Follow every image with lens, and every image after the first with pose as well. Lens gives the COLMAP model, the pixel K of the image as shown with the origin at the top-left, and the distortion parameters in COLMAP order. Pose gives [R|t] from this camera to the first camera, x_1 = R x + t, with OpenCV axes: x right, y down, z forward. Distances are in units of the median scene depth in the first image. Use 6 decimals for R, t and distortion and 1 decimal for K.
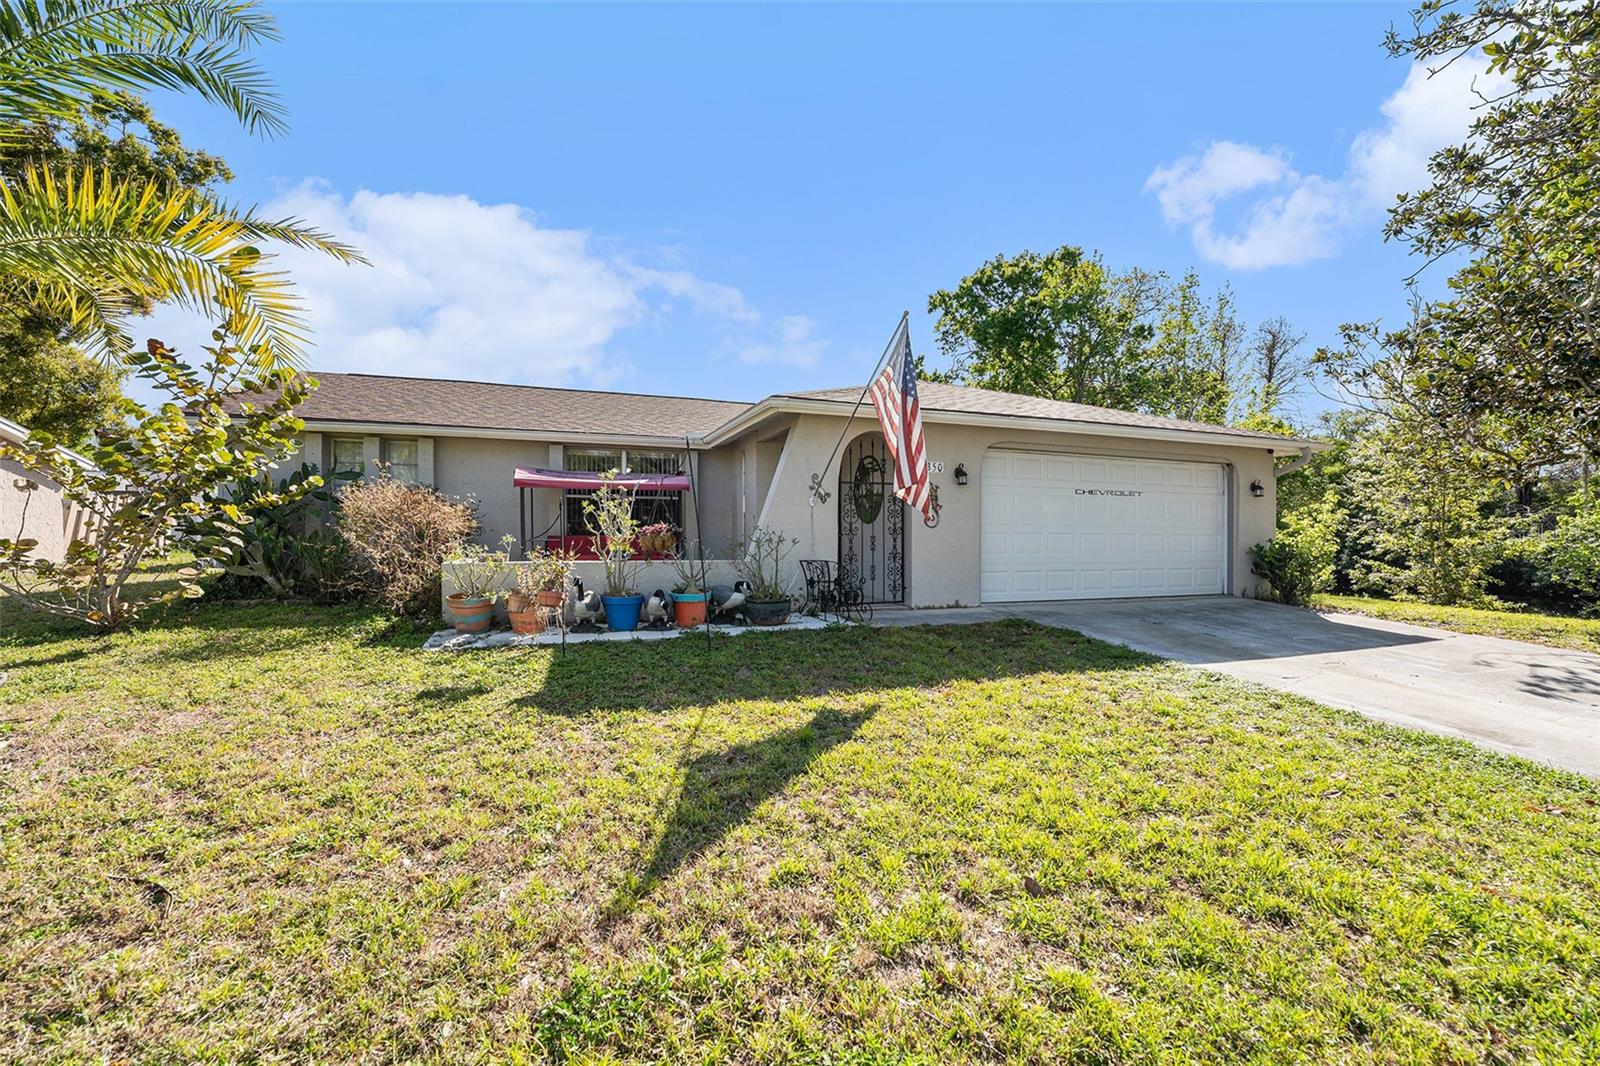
lens RADIAL K [[644.2, 0, 803.5], [0, 644.2, 527.5], [0, 0, 1]] dist [-0.027075, 0.002958]
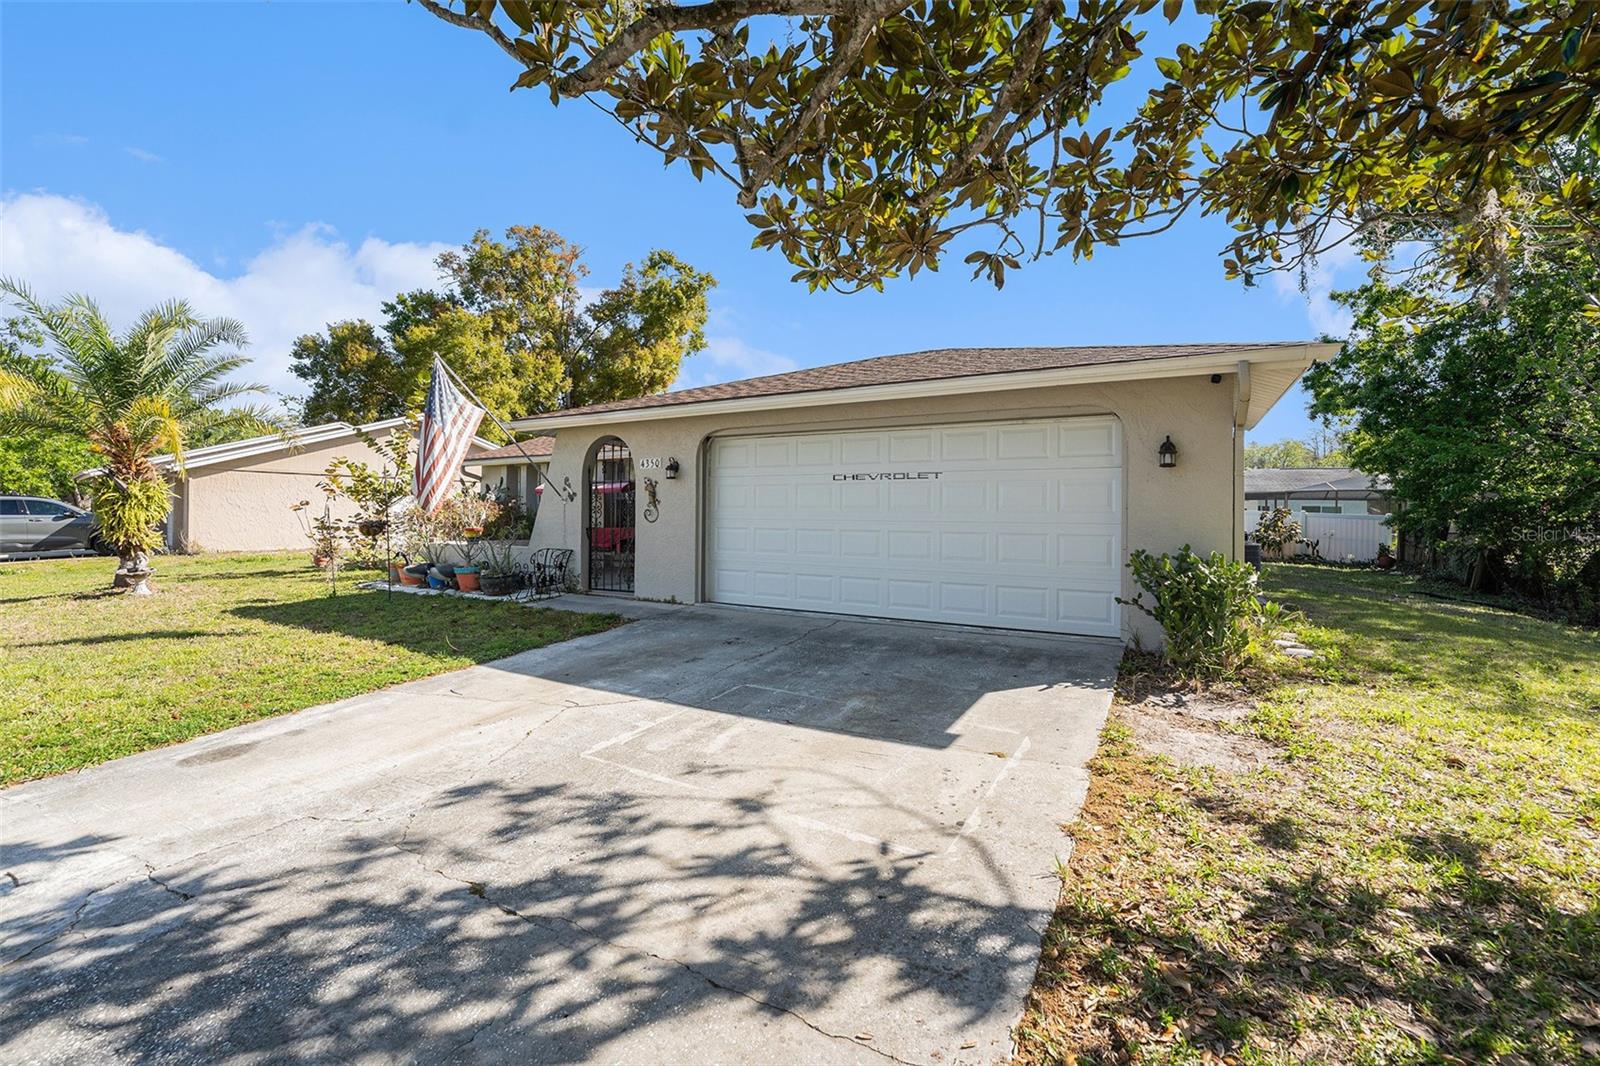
lens RADIAL K [[644.2, 0, 821.3], [0, 644.2, 524.8], [0, 0, 1]] dist [-0.027075, 0.002958]
pose [[0.676632, 0.004659, -0.736307, 0.987120], [-0.002498, 0.999989, 0.004032, -0.000669], [0.736317, -0.000889, 0.676636, 0.439528]]
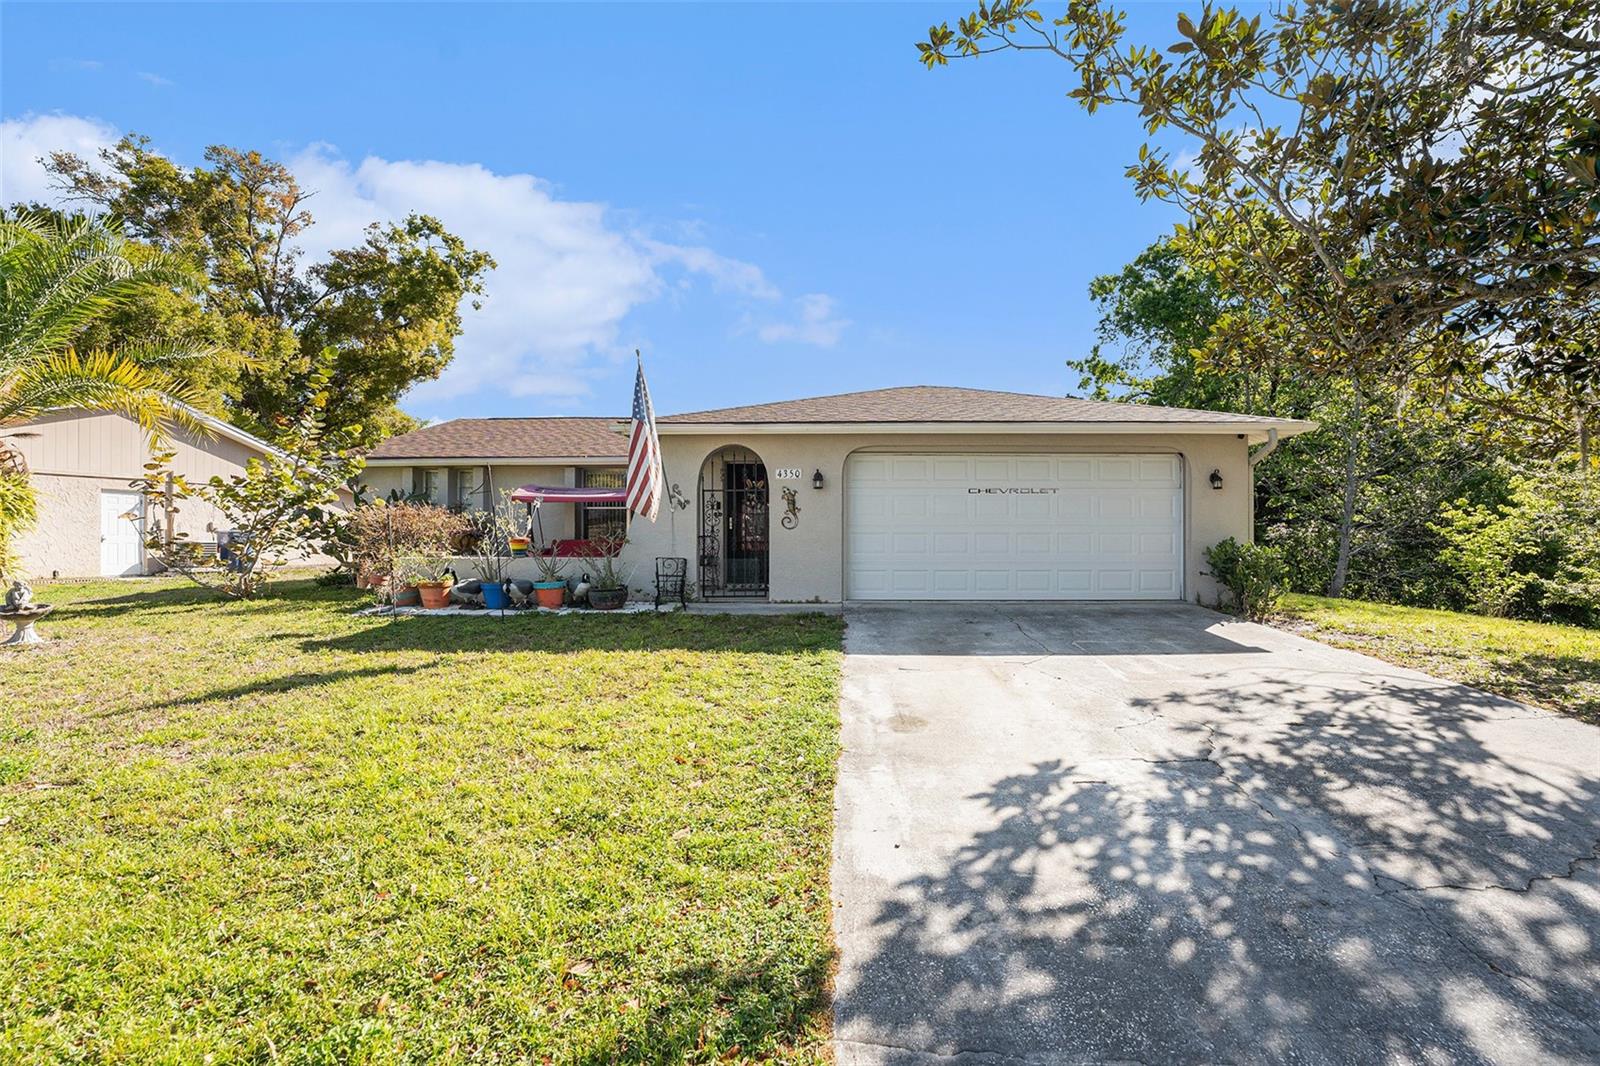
lens RADIAL K [[644.2, 0, 852.3], [0, 644.2, 546.9], [0, 0, 1]] dist [-0.027075, 0.002958]
pose [[0.941914, -0.003261, -0.335839, 0.578509], [0.009766, 0.999796, 0.017682, 0.010587], [0.335713, -0.019934, 0.941753, 0.004902]]
